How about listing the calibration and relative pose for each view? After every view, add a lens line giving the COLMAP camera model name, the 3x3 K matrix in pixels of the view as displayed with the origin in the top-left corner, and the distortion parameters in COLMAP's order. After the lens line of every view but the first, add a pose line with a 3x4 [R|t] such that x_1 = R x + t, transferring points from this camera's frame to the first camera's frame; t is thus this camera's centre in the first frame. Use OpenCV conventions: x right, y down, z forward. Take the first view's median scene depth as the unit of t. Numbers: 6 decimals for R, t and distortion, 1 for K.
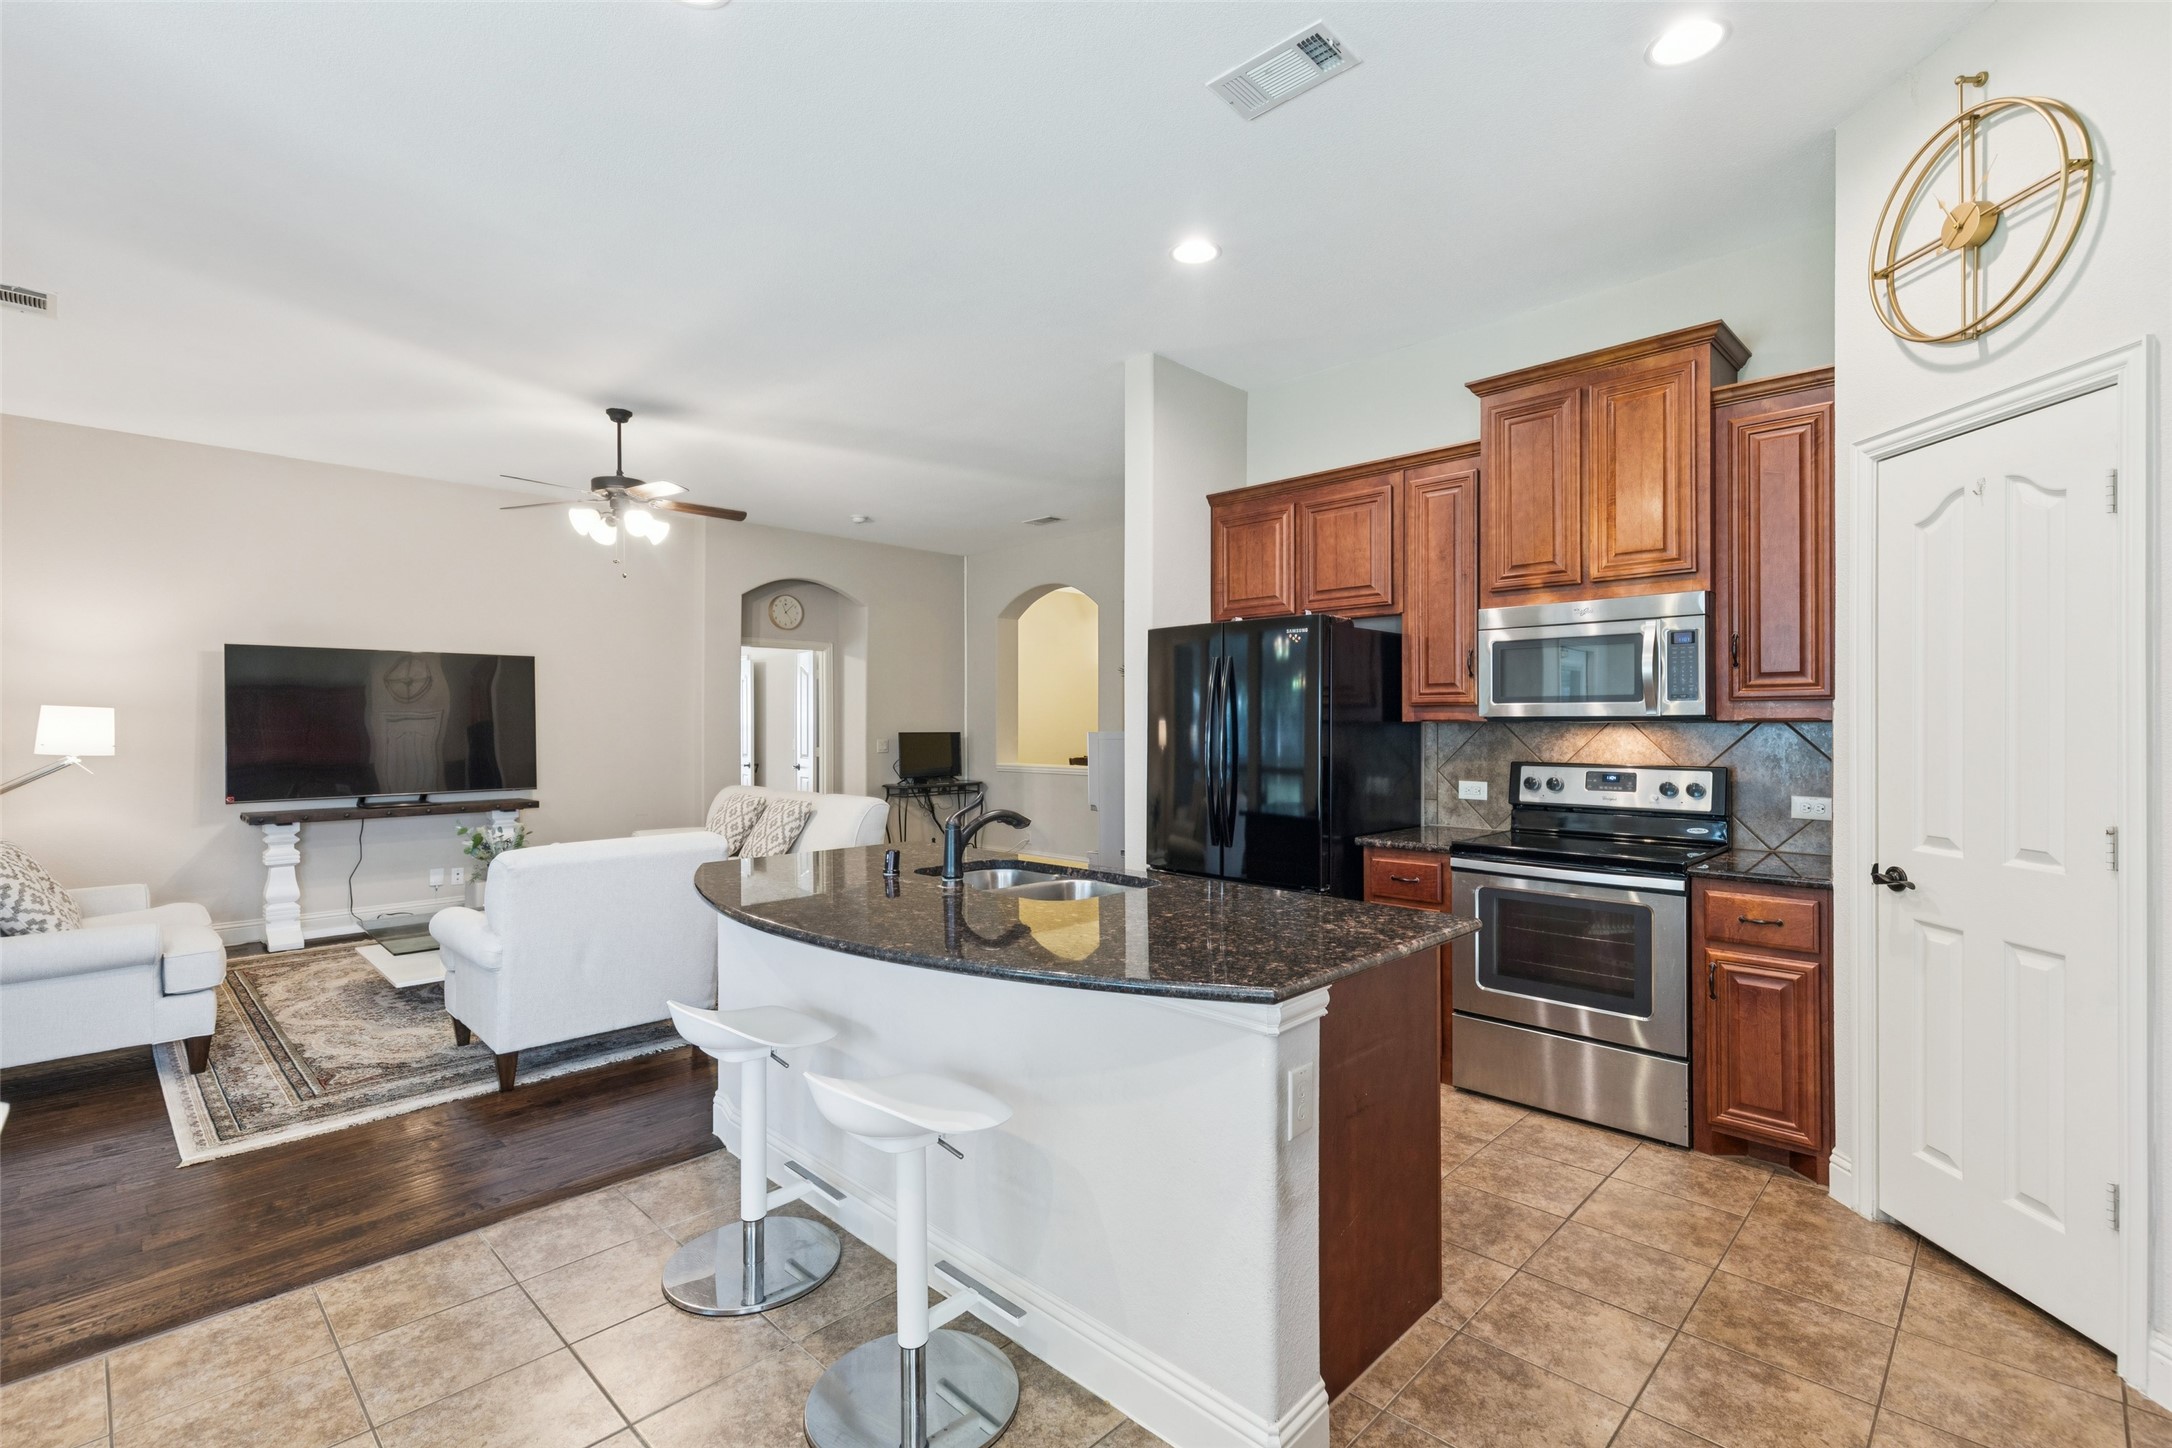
lens RADIAL K [[976.3, 0, 1086.0], [0, 976.3, 724.0], [0, 0, 1]] dist [0.002898, 0.000885]
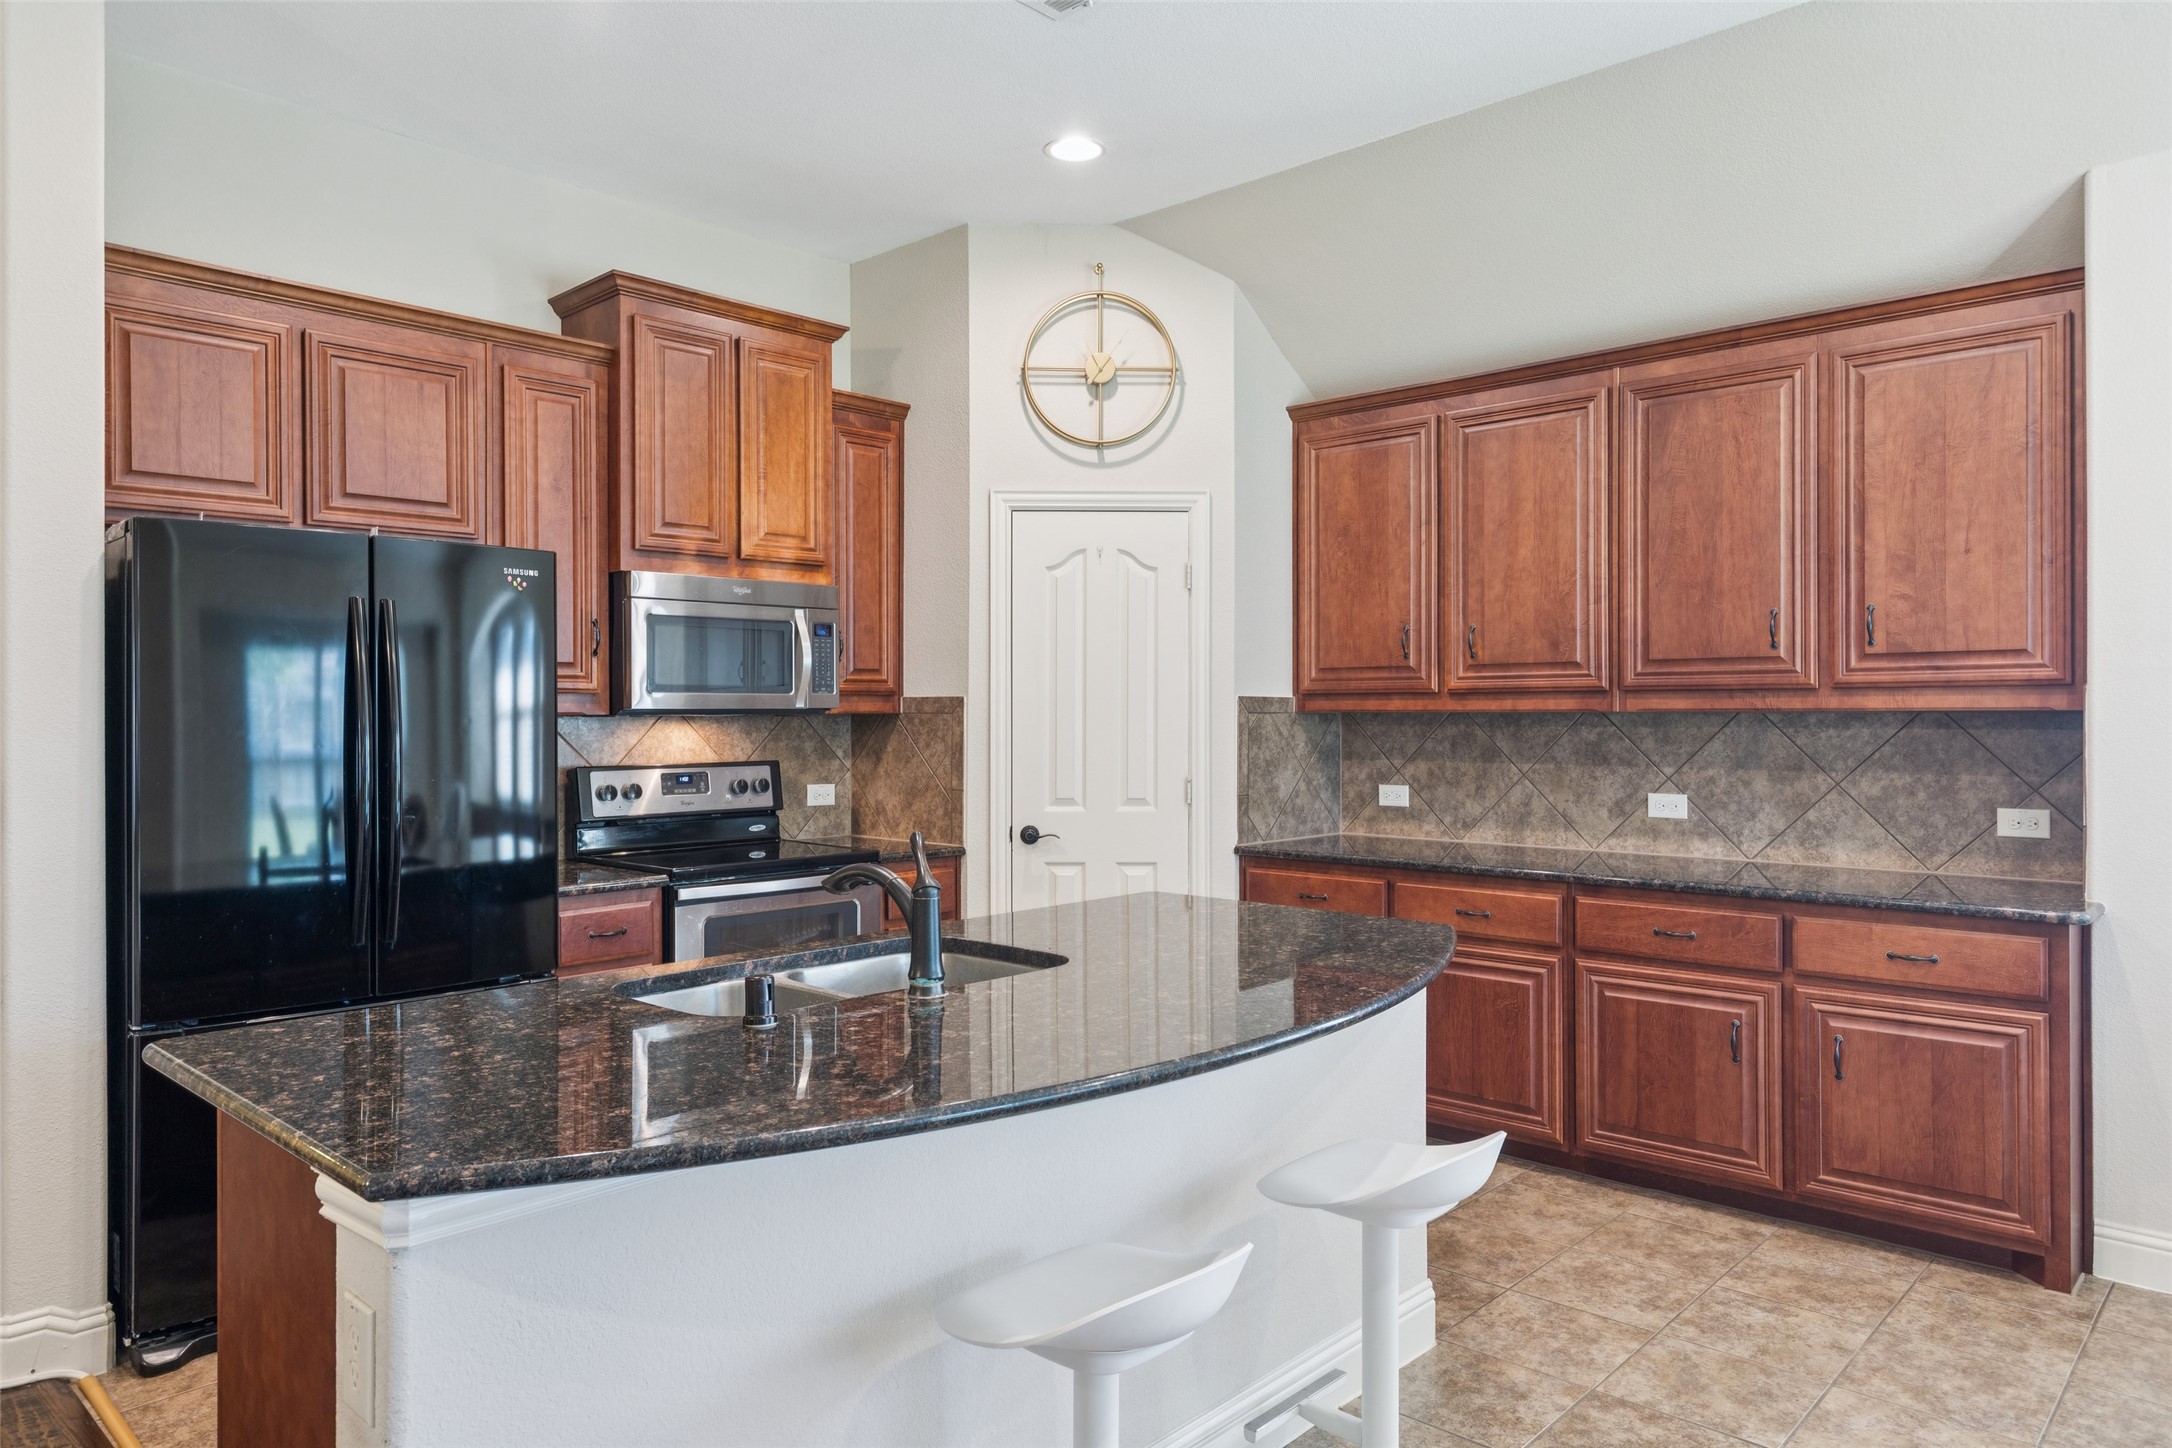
lens RADIAL K [[1404.6, 0, 1083.7], [0, 1404.6, 711.0], [0, 0, 1]] dist [0.010630, -0.000734]
pose [[-0.022681, -0.000374, 0.999743, -0.680407], [0.001136, 0.999999, 0.000400, -0.005255], [-0.999742, 0.001145, -0.022680, 0.629376]]
